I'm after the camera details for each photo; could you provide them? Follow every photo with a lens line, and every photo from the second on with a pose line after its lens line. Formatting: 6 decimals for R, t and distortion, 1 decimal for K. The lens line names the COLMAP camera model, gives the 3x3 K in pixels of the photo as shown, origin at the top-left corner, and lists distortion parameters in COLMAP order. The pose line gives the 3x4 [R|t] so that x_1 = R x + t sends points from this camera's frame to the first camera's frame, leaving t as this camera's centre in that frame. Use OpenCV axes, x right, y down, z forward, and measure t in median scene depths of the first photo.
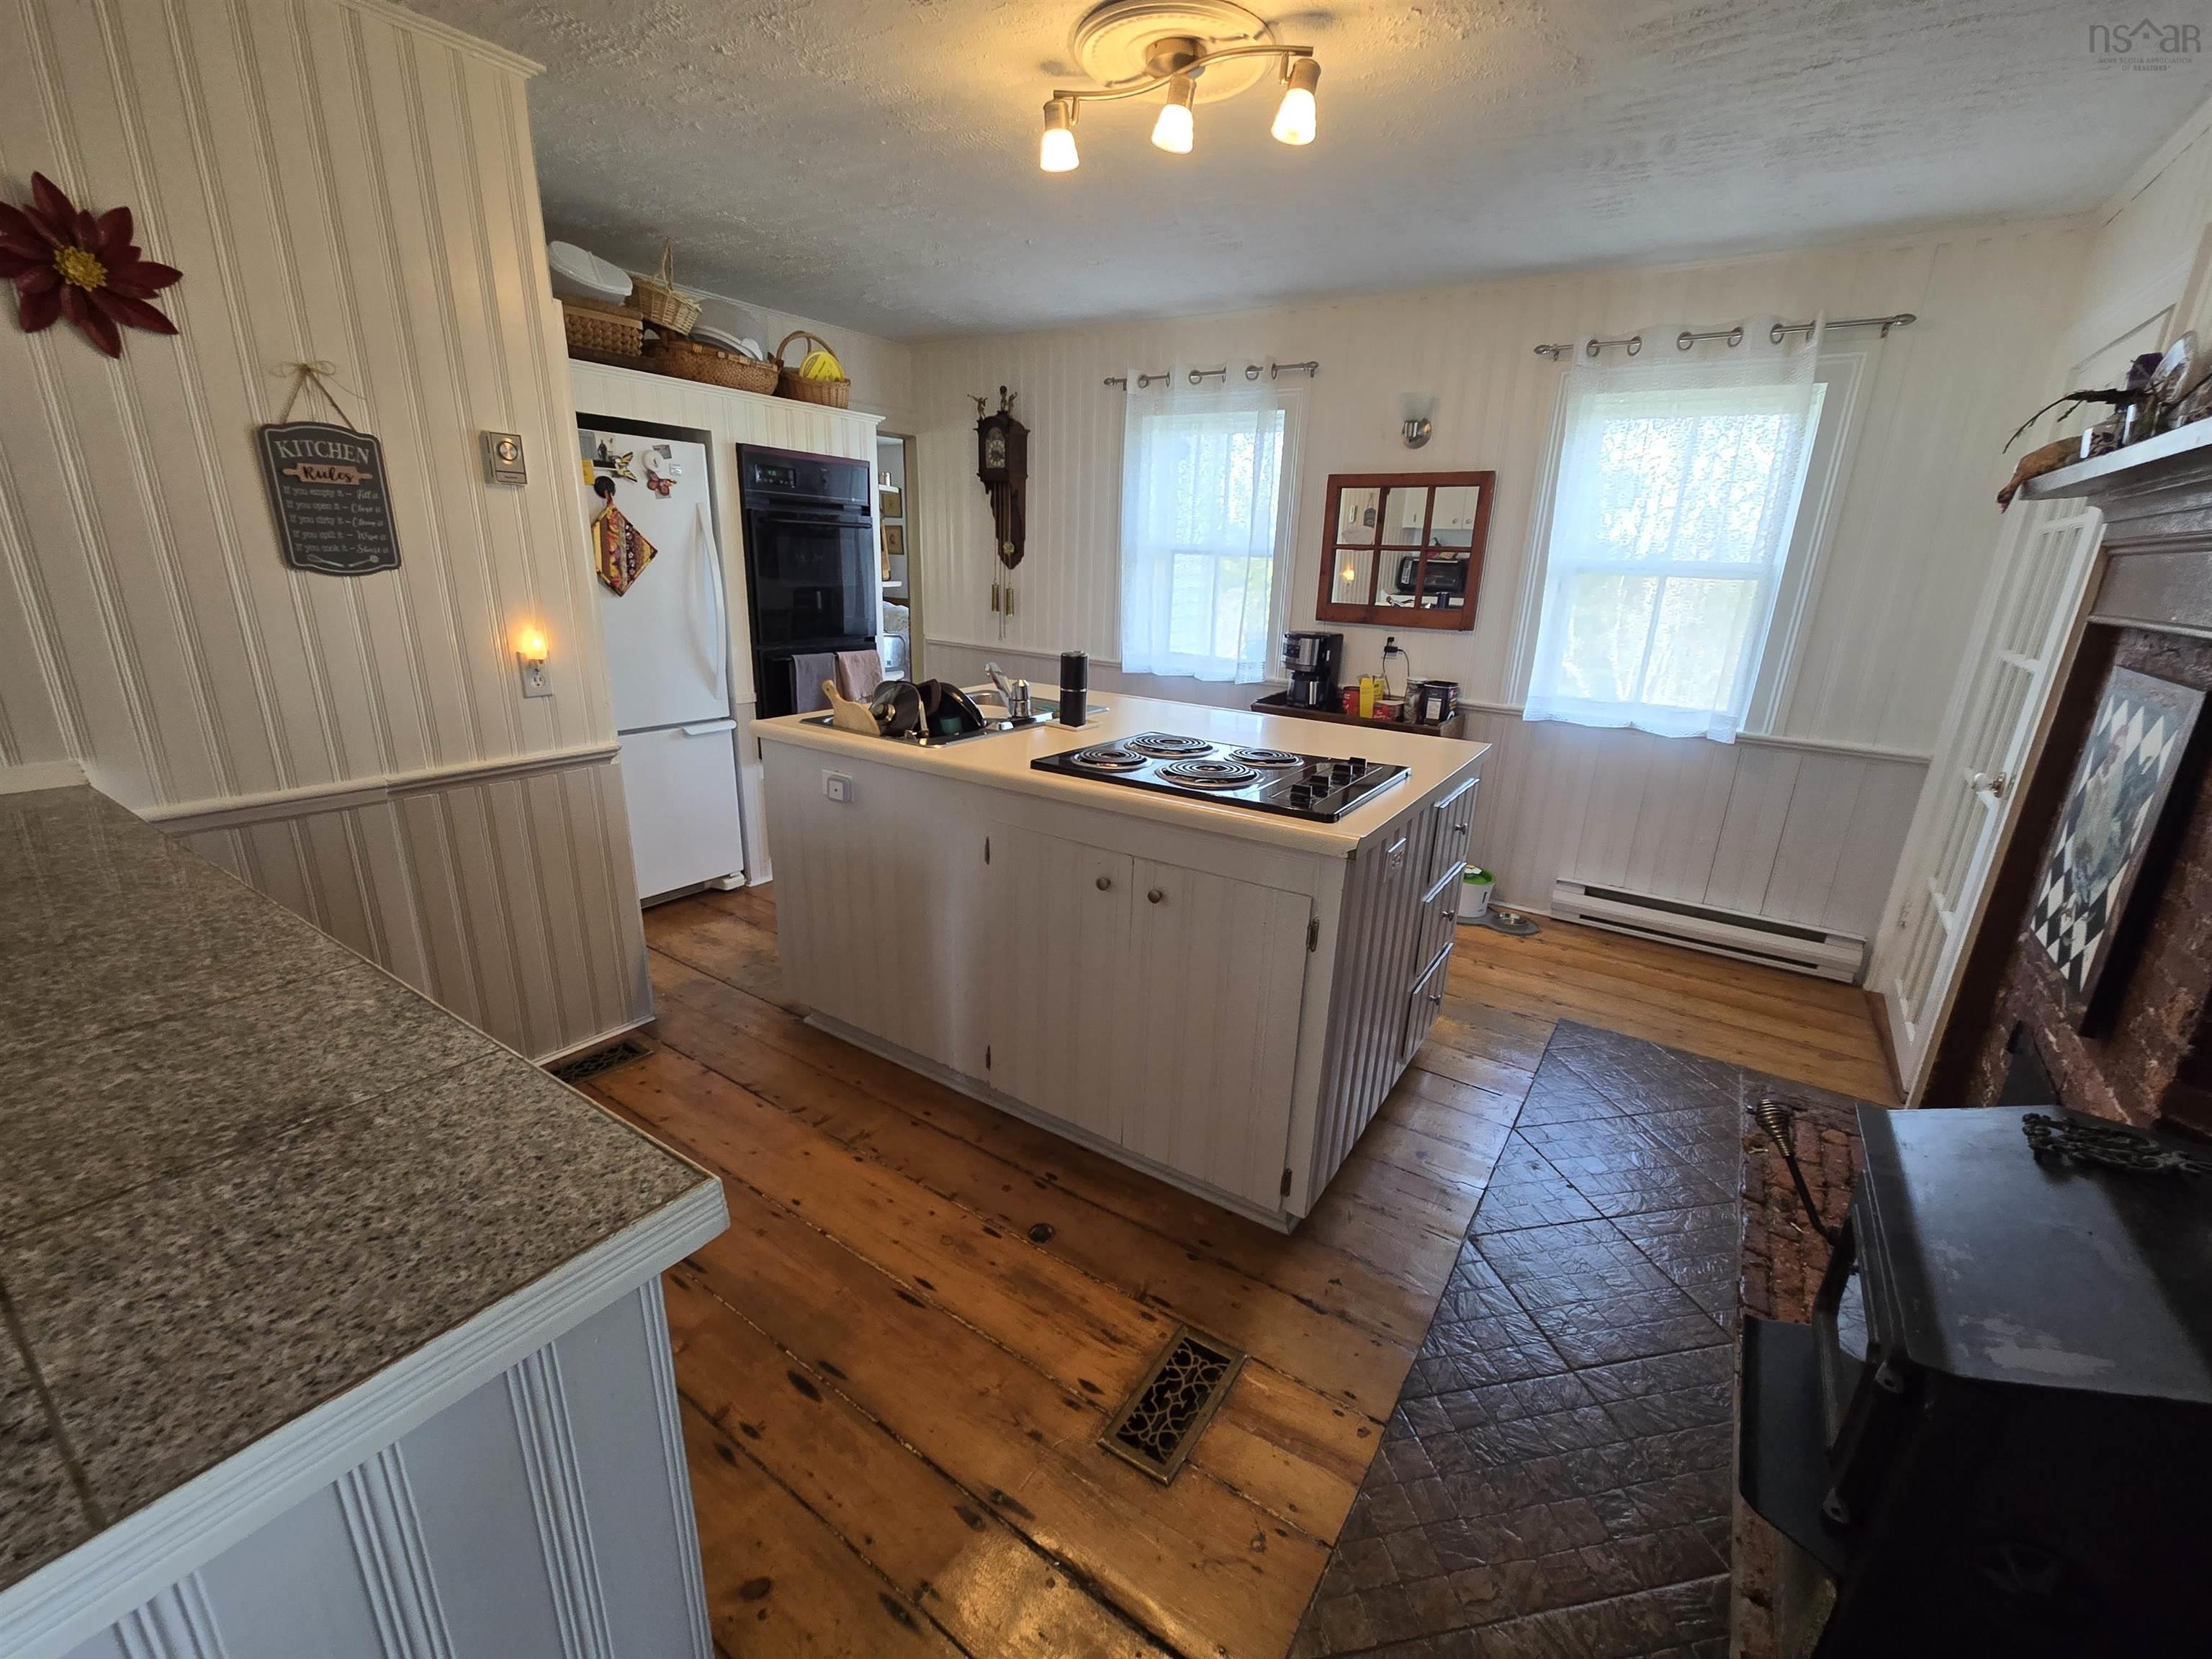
lens RADIAL K [[905.1, 0, 1109.9], [0, 905.1, 831.6], [0, 0, 1]] dist [-0.007117, 0.000187]
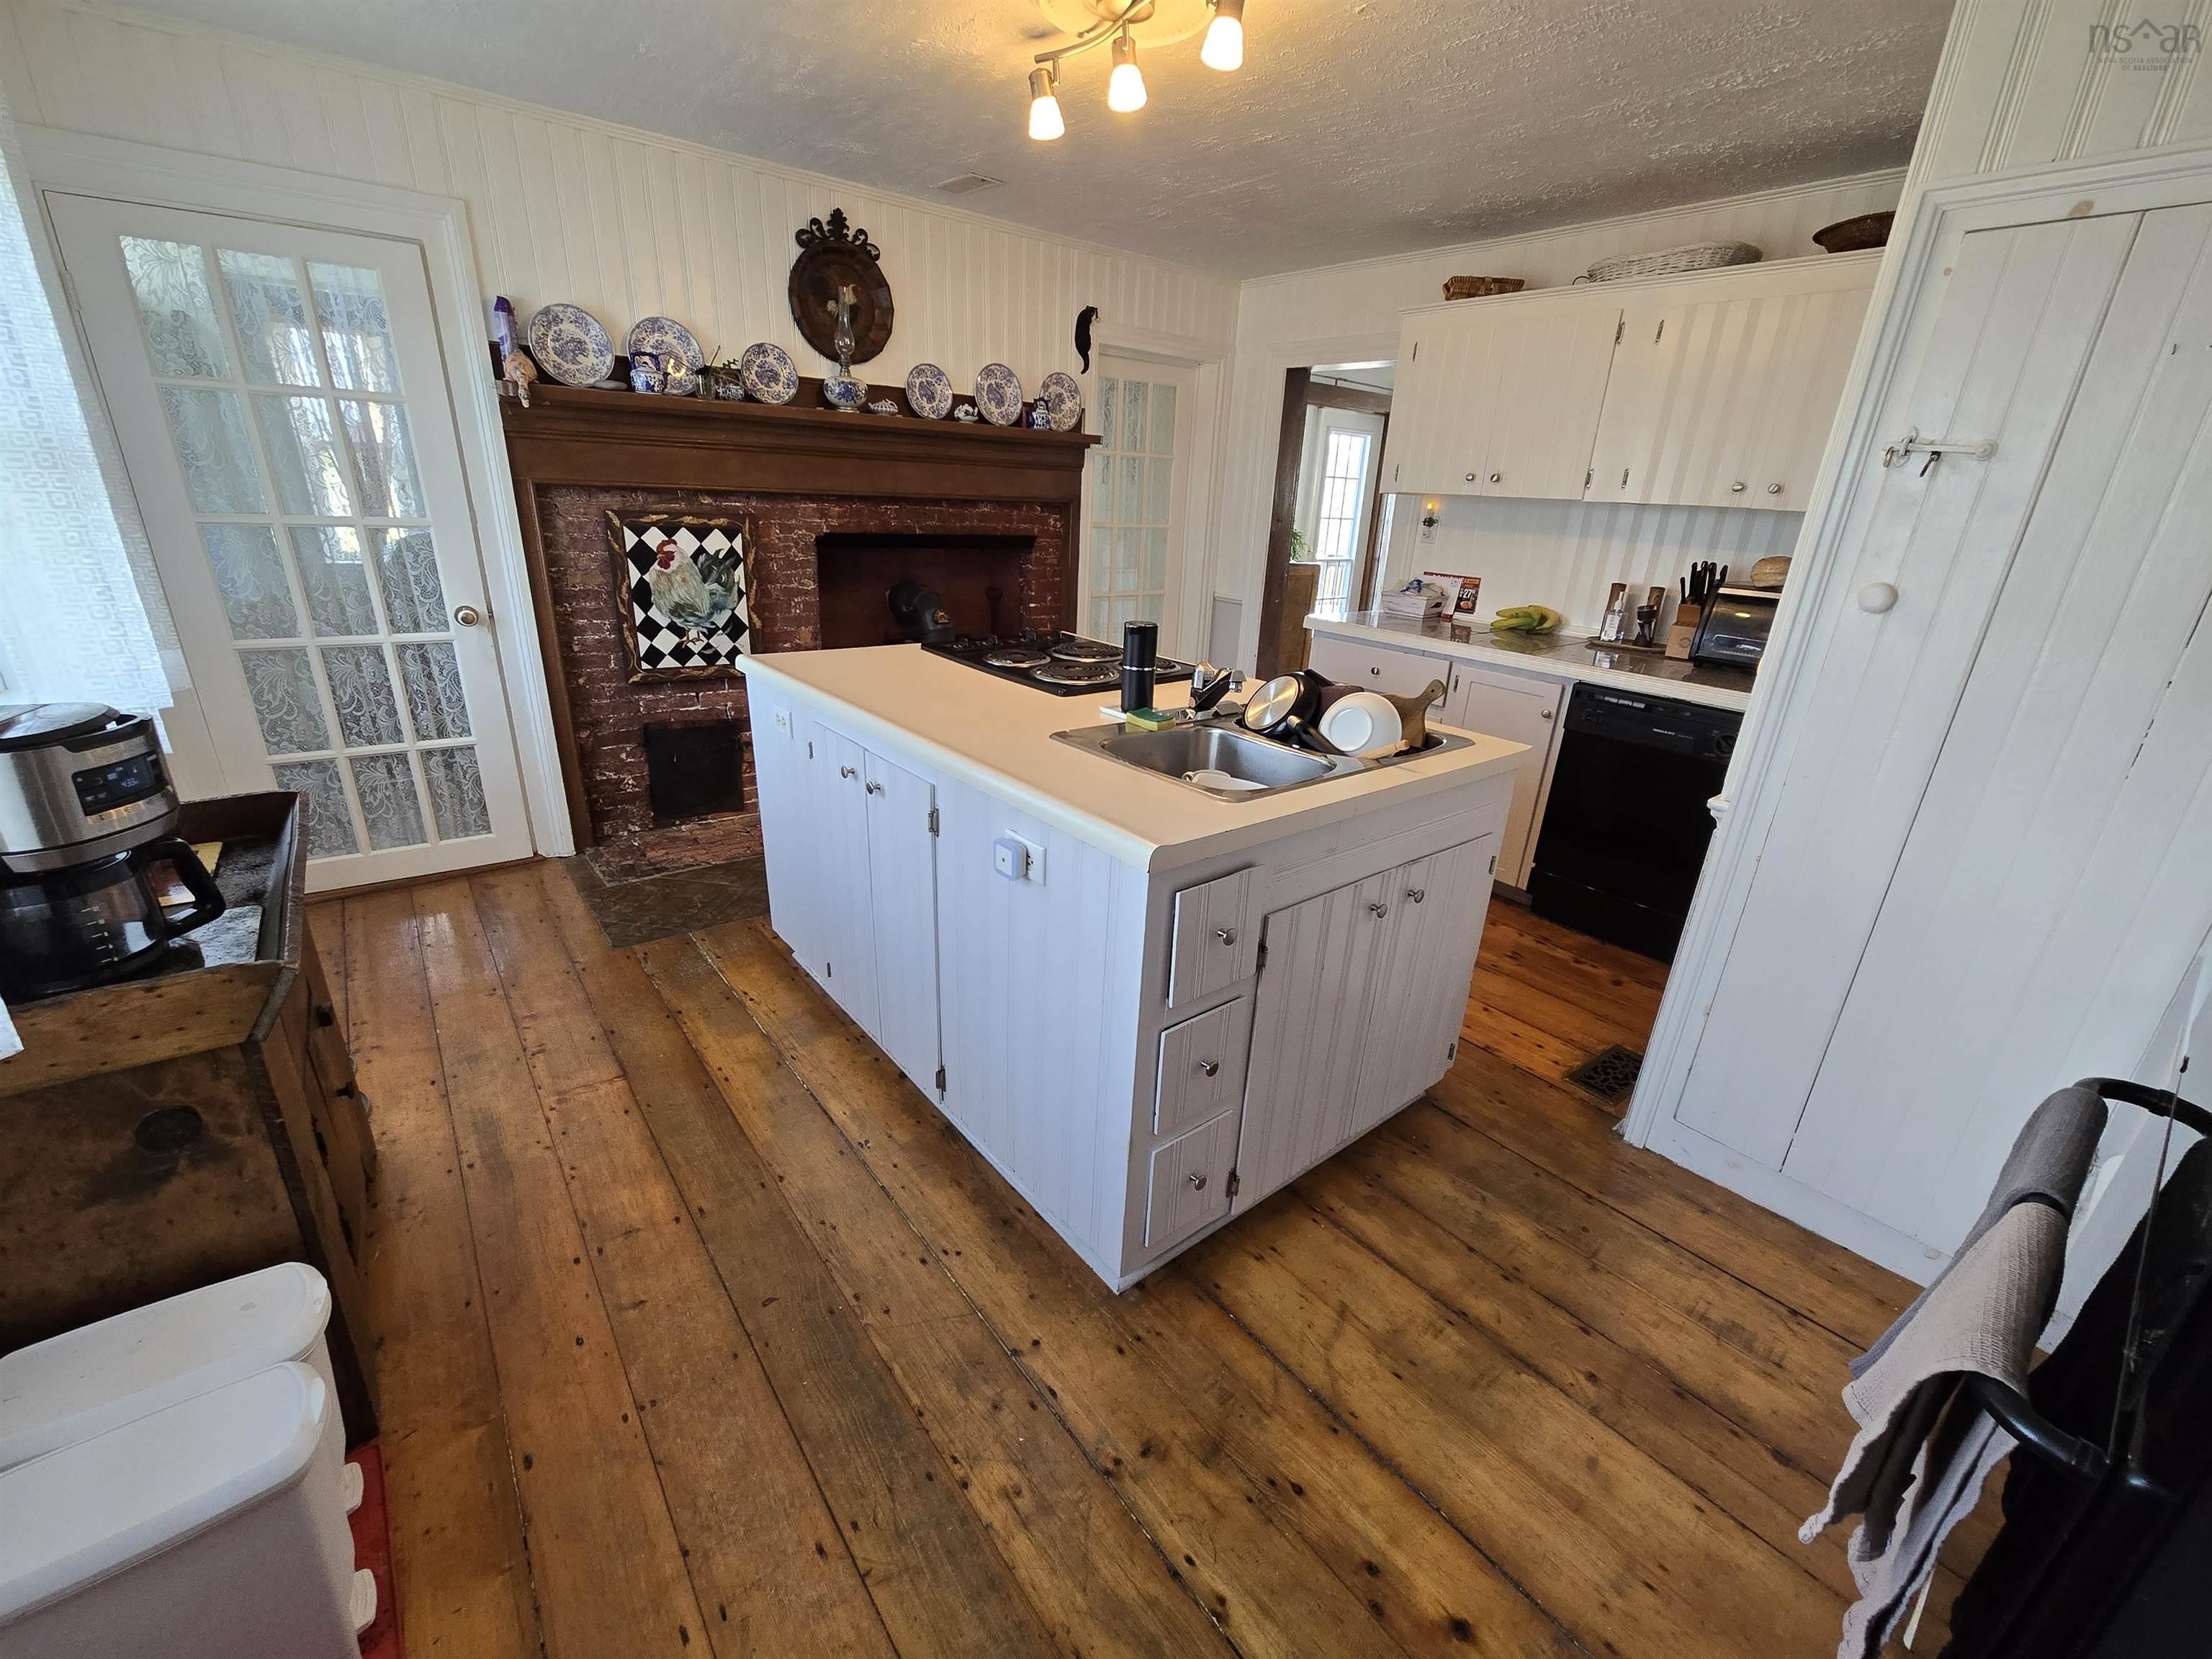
lens RADIAL K [[905.1, 0, 1104.0], [0, 905.1, 827.4], [0, 0, 1]] dist [-0.007117, 0.000187]
pose [[-0.951879, -0.173090, 0.252914, -0.331039], [0.016318, 0.795446, 0.605805, -0.751604], [-0.306038, 0.580780, -0.754344, 2.429344]]
